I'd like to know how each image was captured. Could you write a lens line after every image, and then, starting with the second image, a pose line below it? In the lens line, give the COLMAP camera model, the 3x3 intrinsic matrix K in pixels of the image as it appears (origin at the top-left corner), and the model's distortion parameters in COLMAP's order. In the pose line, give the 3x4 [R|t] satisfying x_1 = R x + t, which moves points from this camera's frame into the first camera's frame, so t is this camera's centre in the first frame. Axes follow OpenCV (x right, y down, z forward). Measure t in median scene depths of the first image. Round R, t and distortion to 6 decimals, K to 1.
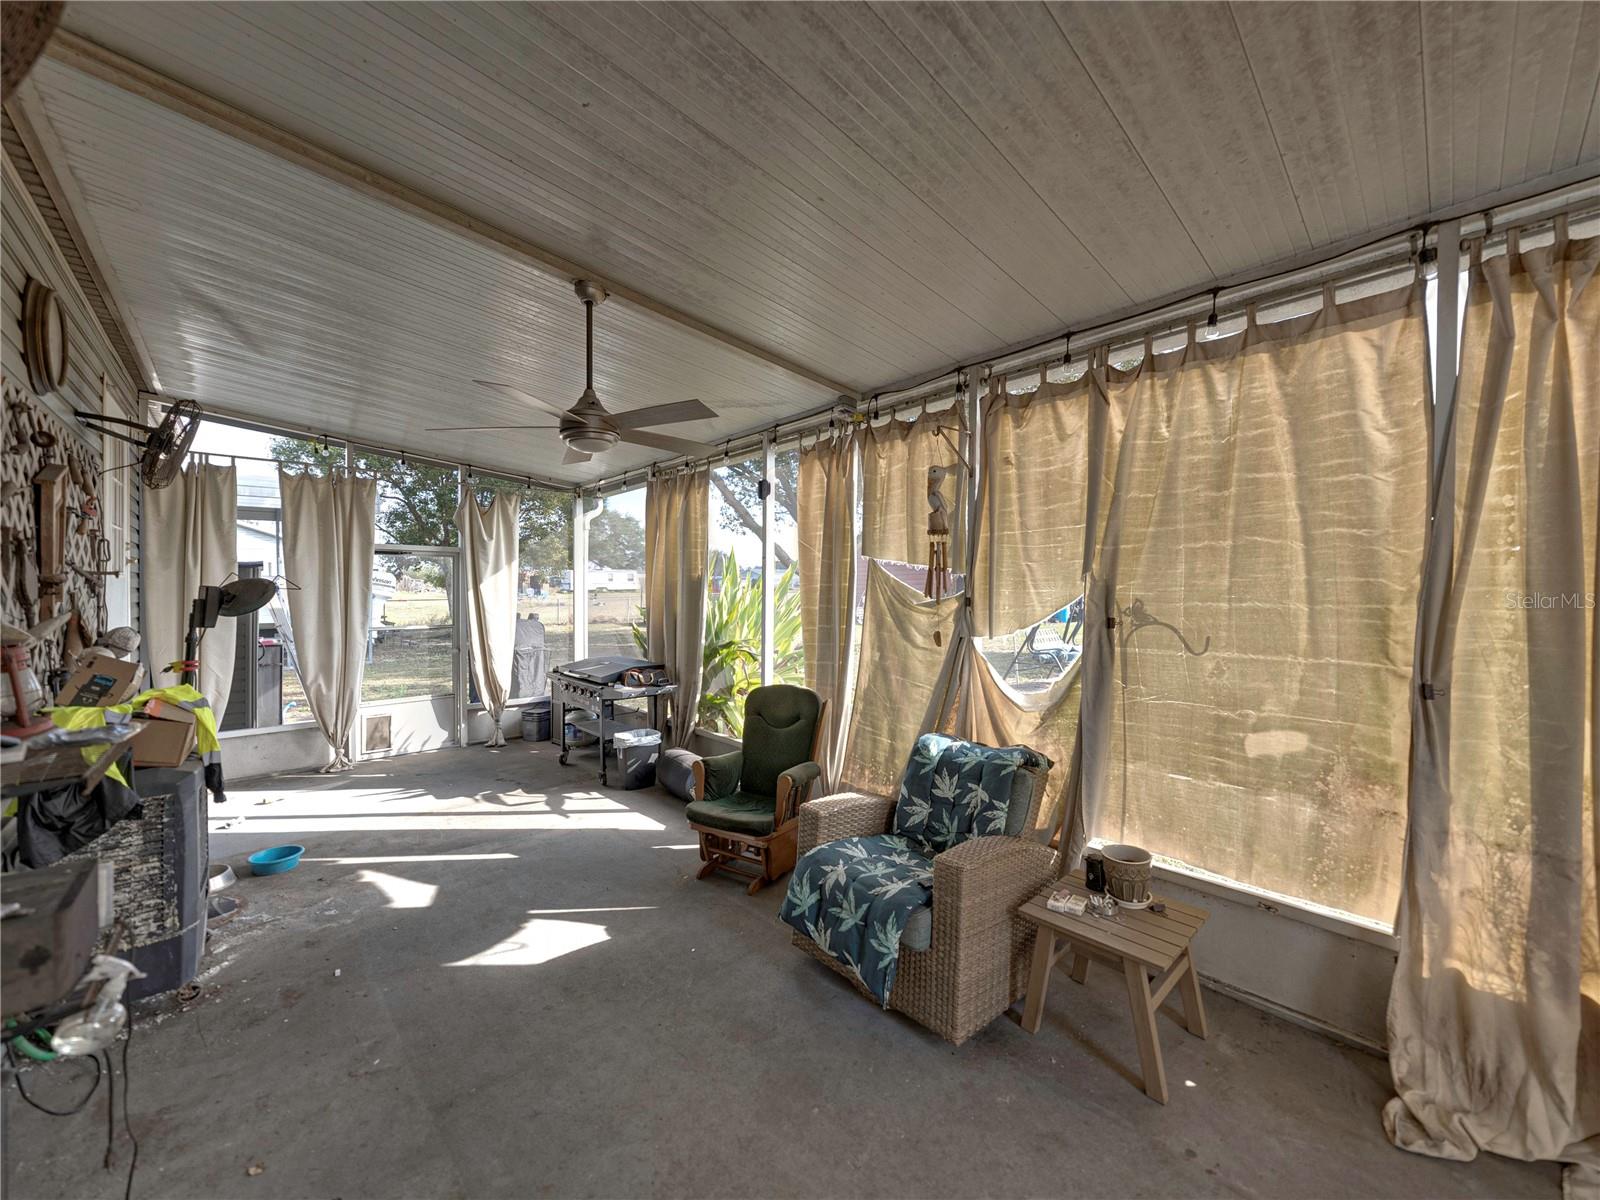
lens RADIAL K [[620.8, 0, 801.7], [0, 620.8, 594.3], [0, 0, 1]] dist [-0.003253, -0.000371]
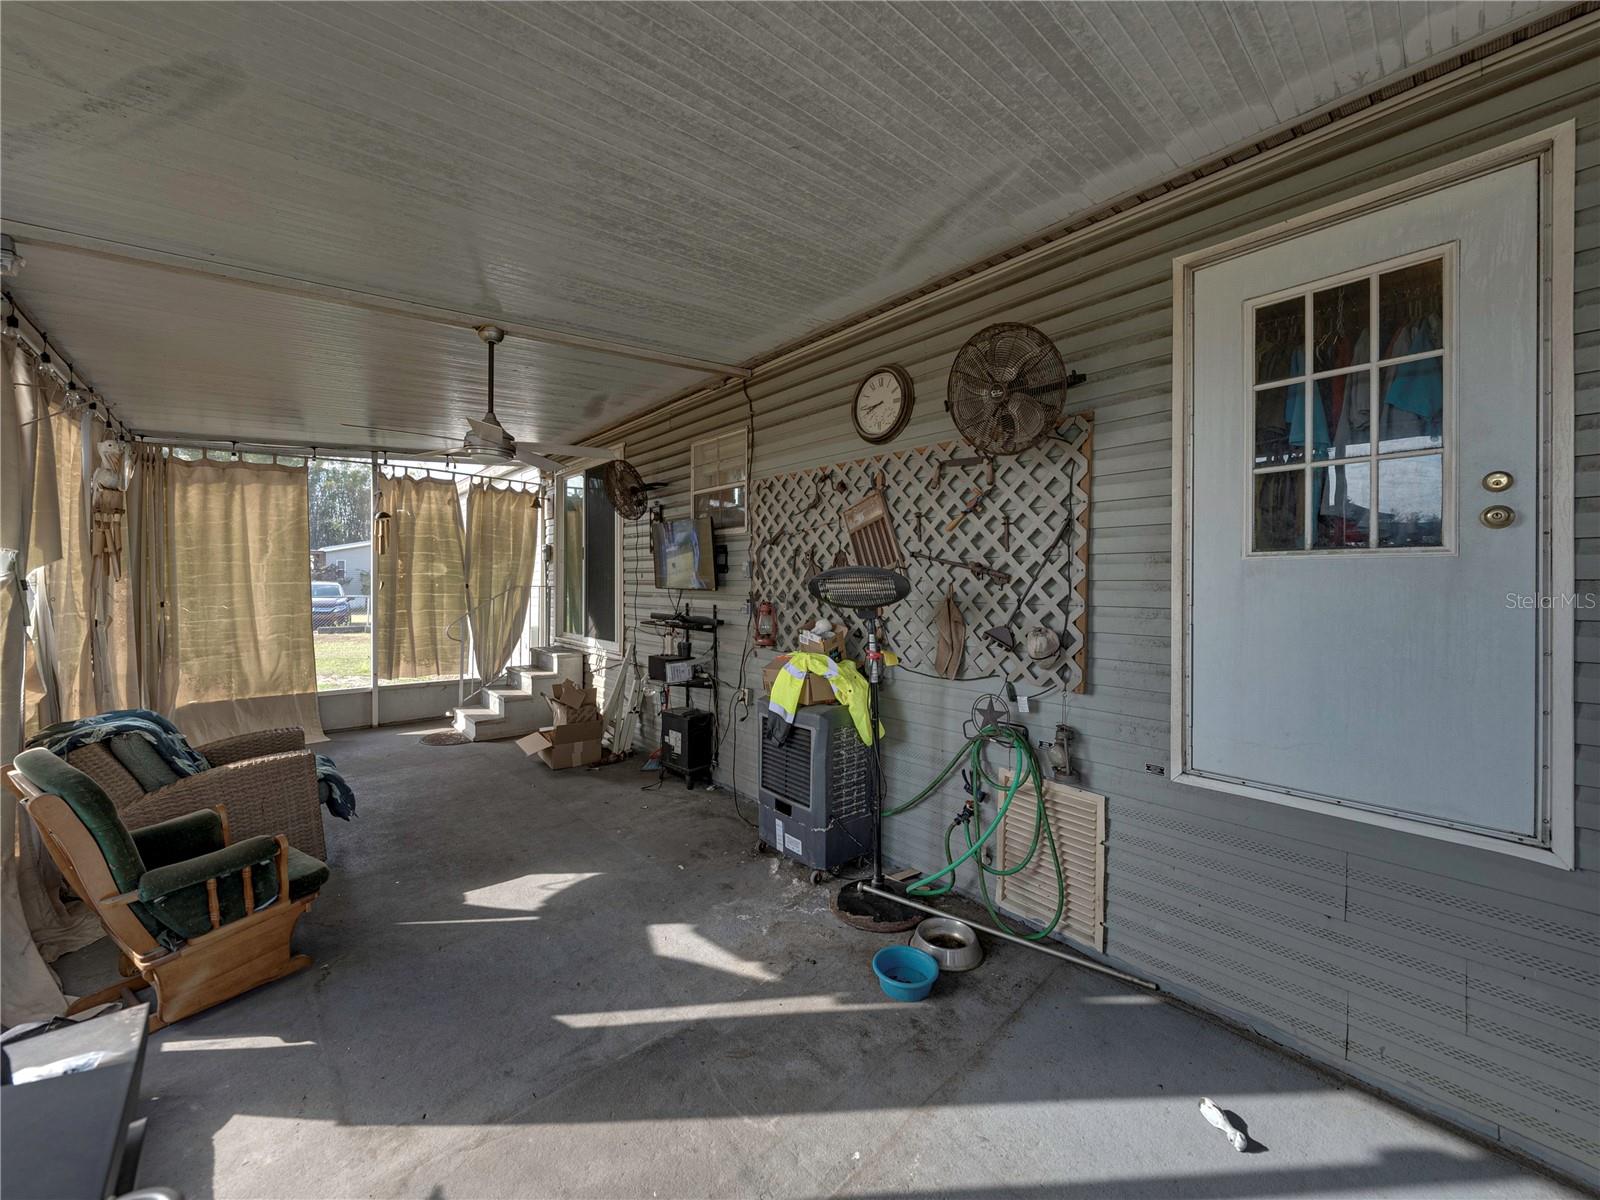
lens RADIAL K [[622.5, 0, 801.0], [0, 622.5, 588.3], [0, 0, 1]] dist [-0.000745, -0.000184]
pose [[-0.999887, -0.009492, 0.011623, -0.513806], [-0.009311, 0.999836, 0.015563, -0.004591], [-0.011769, 0.015453, -0.999811, 1.173878]]
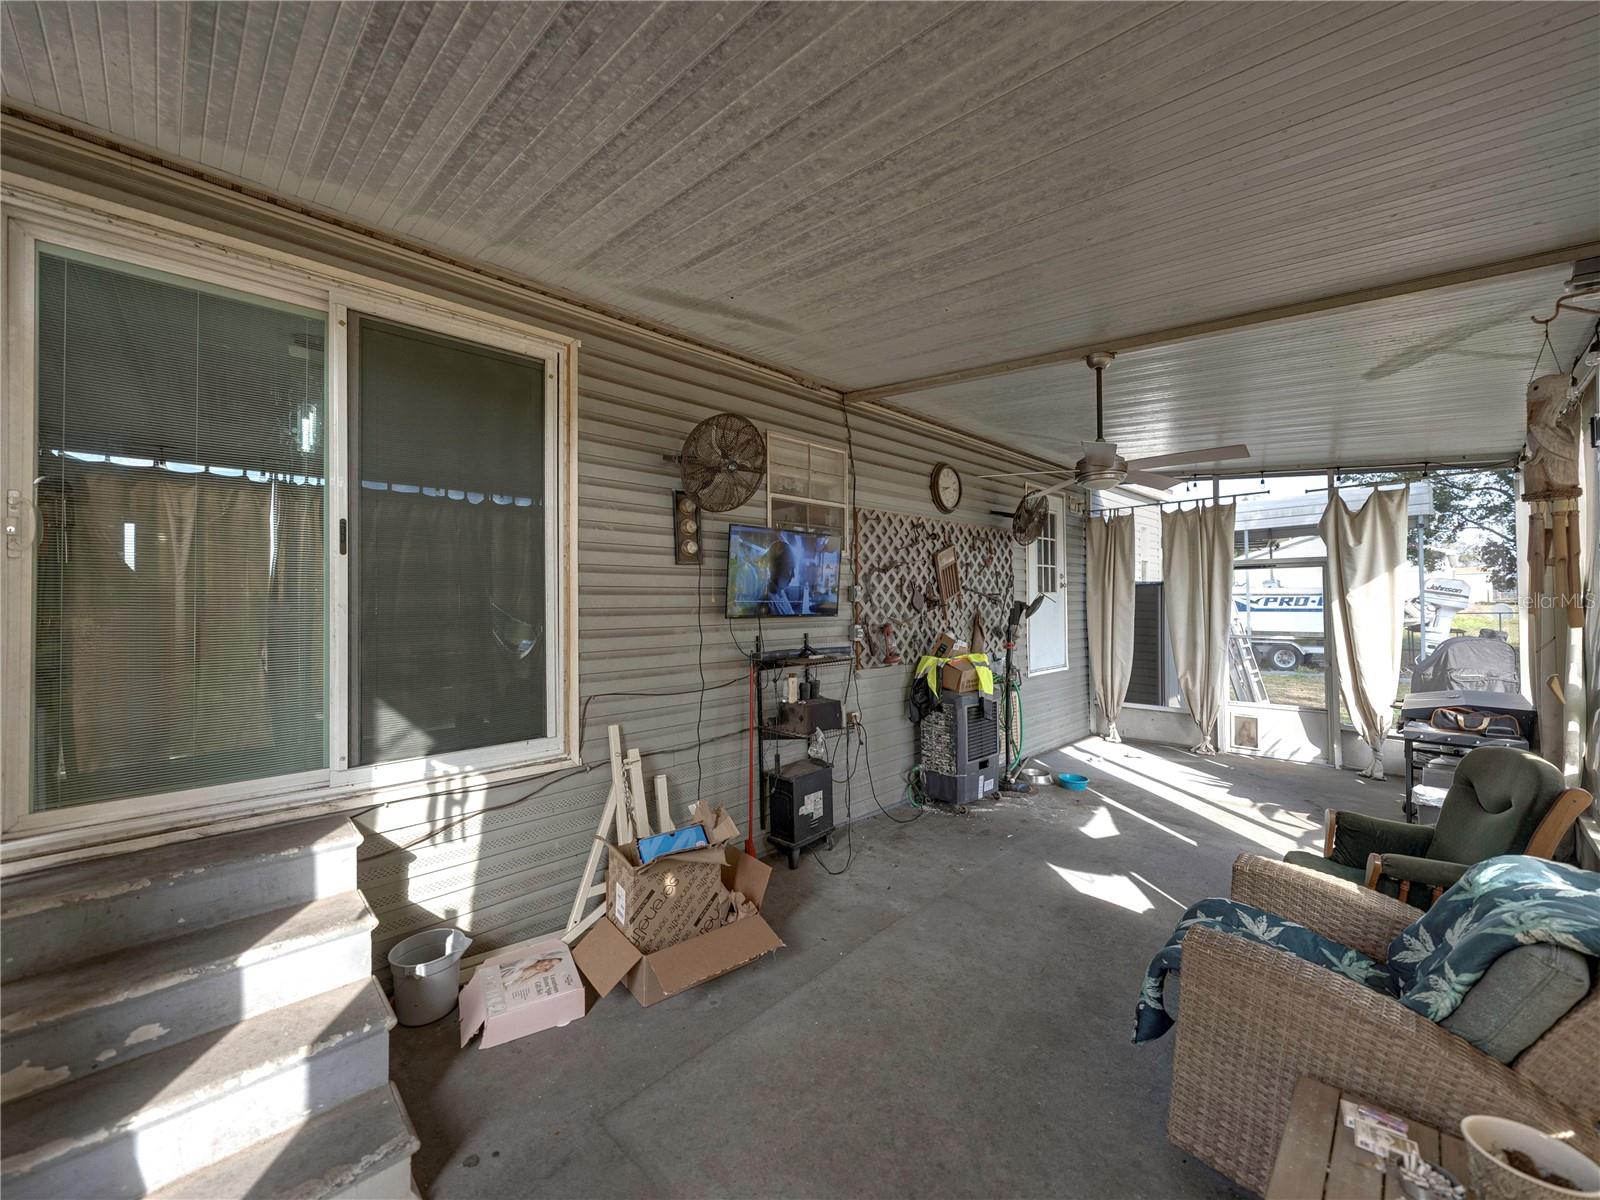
lens RADIAL K [[620.8, 0, 801.7], [0, 620.8, 594.3], [0, 0, 1]] dist [-0.003253, -0.000371]
pose [[0.045263, -0.015700, -0.998852, 0.444721], [-0.001295, 0.999875, -0.015775, -0.001893], [0.998974, 0.002007, 0.045237, 0.188192]]
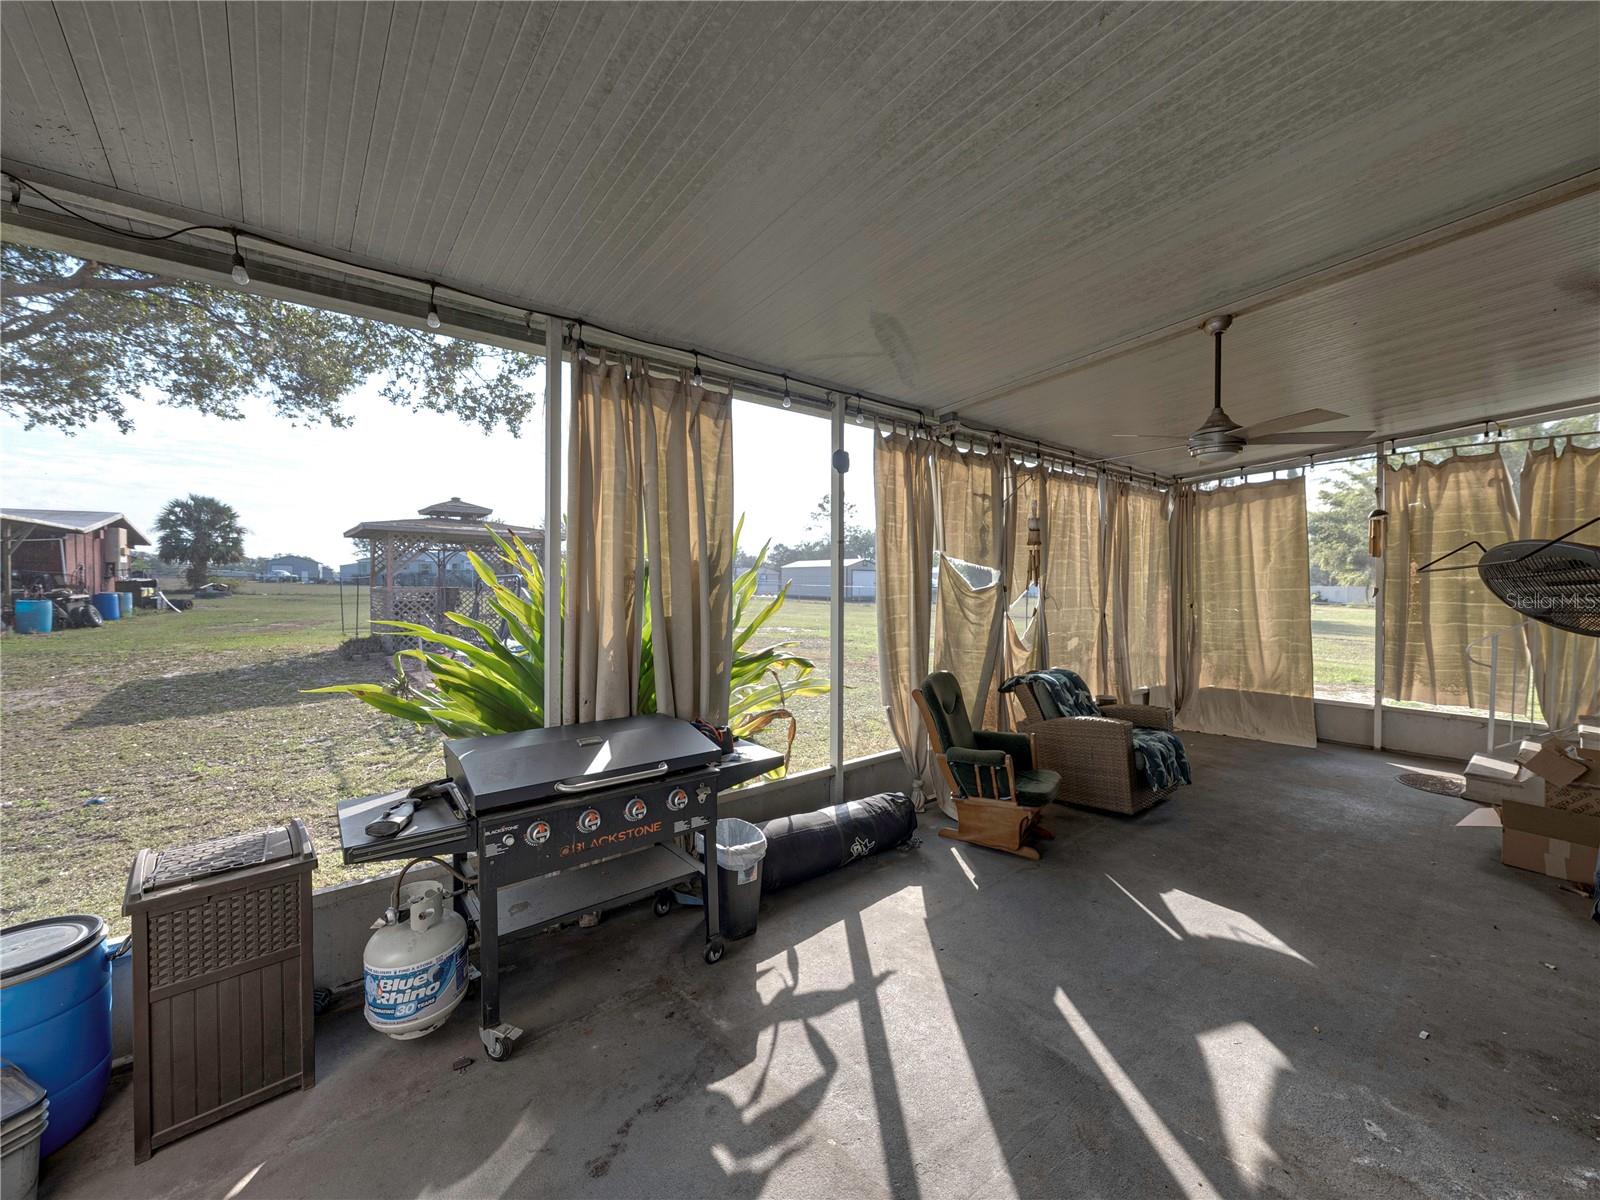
lens RADIAL K [[618.5, 0, 800.0], [0, 618.5, 600.0], [0, 0, 1]] dist [0.000772, 0.000277]
pose [[0.056412, -0.024959, 0.998096, -0.819788], [0.004964, 0.999682, 0.024718, -0.001387], [-0.998395, 0.003561, 0.056518, 0.907702]]
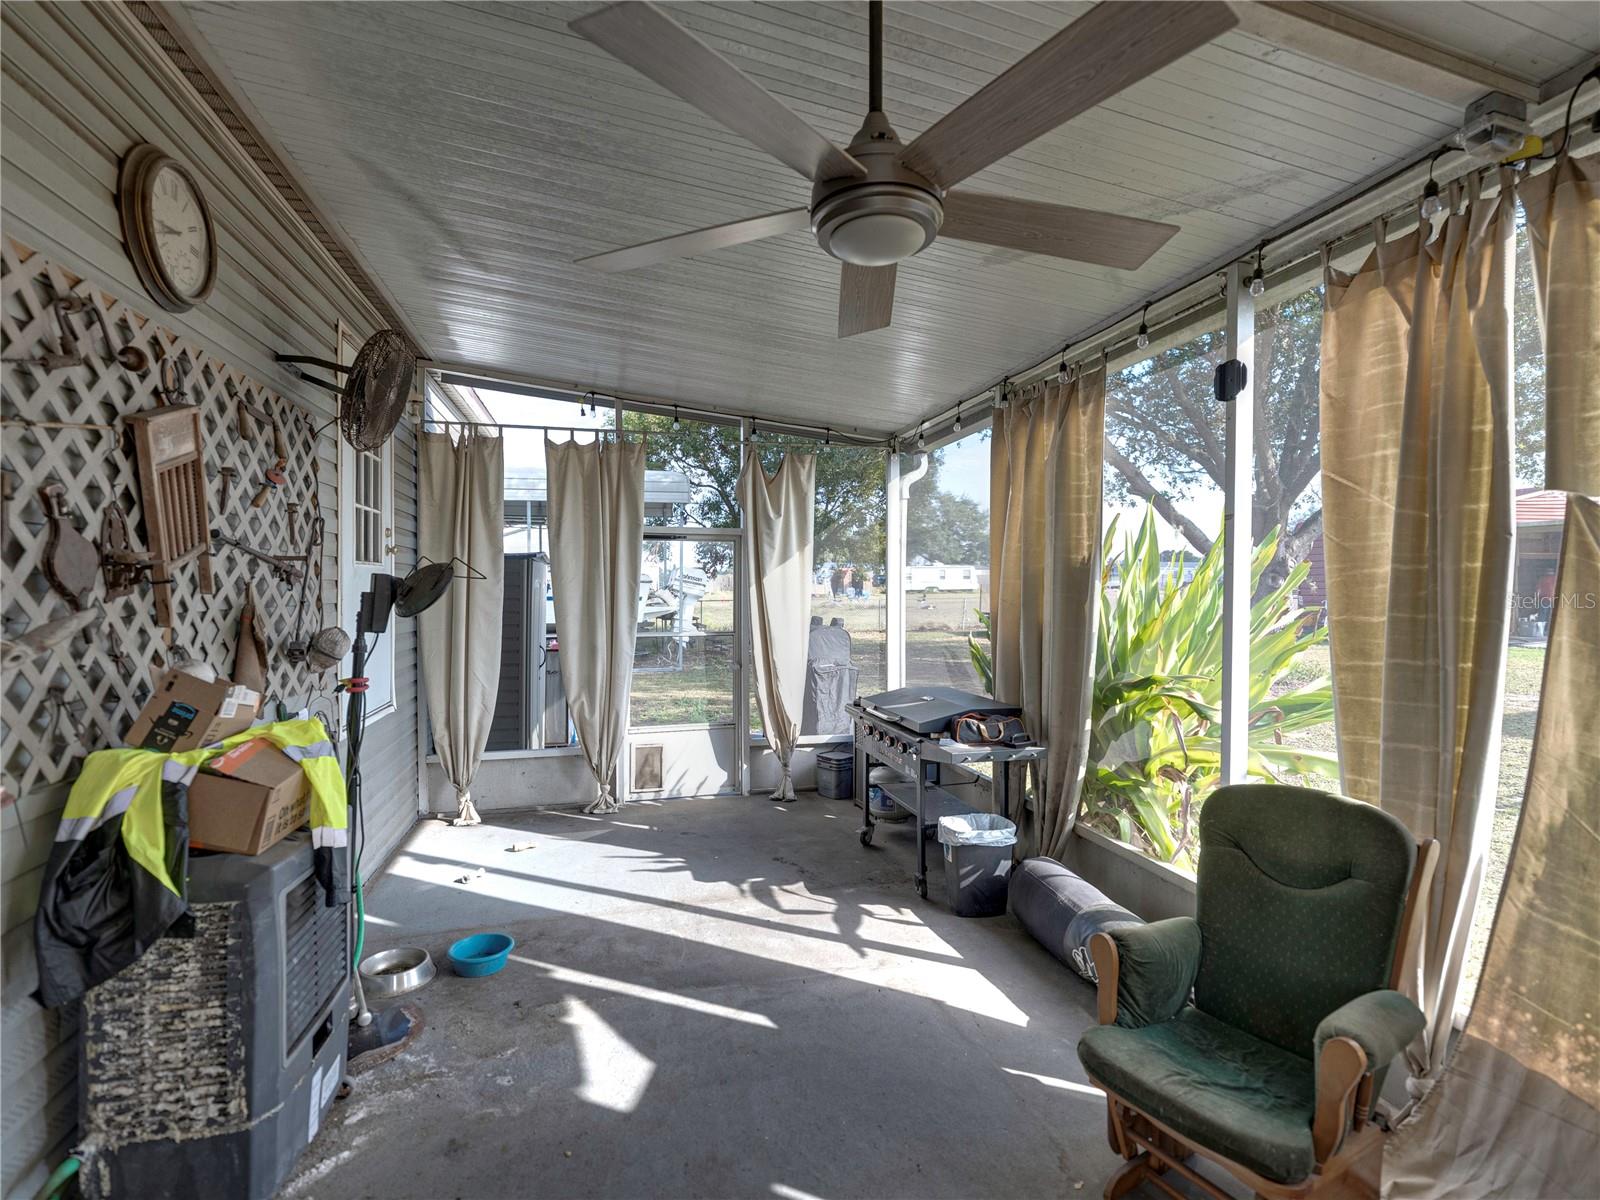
lens RADIAL K [[770.7, 0, 802.8], [0, 770.7, 593.7], [0, 0, 1]] dist [0.000213, -0.001246]
pose [[0.887660, 0.003575, -0.460486, -0.071432], [-0.004901, 0.999987, -0.001684, 0.005181], [0.460474, 0.003752, 0.887665, 0.259381]]
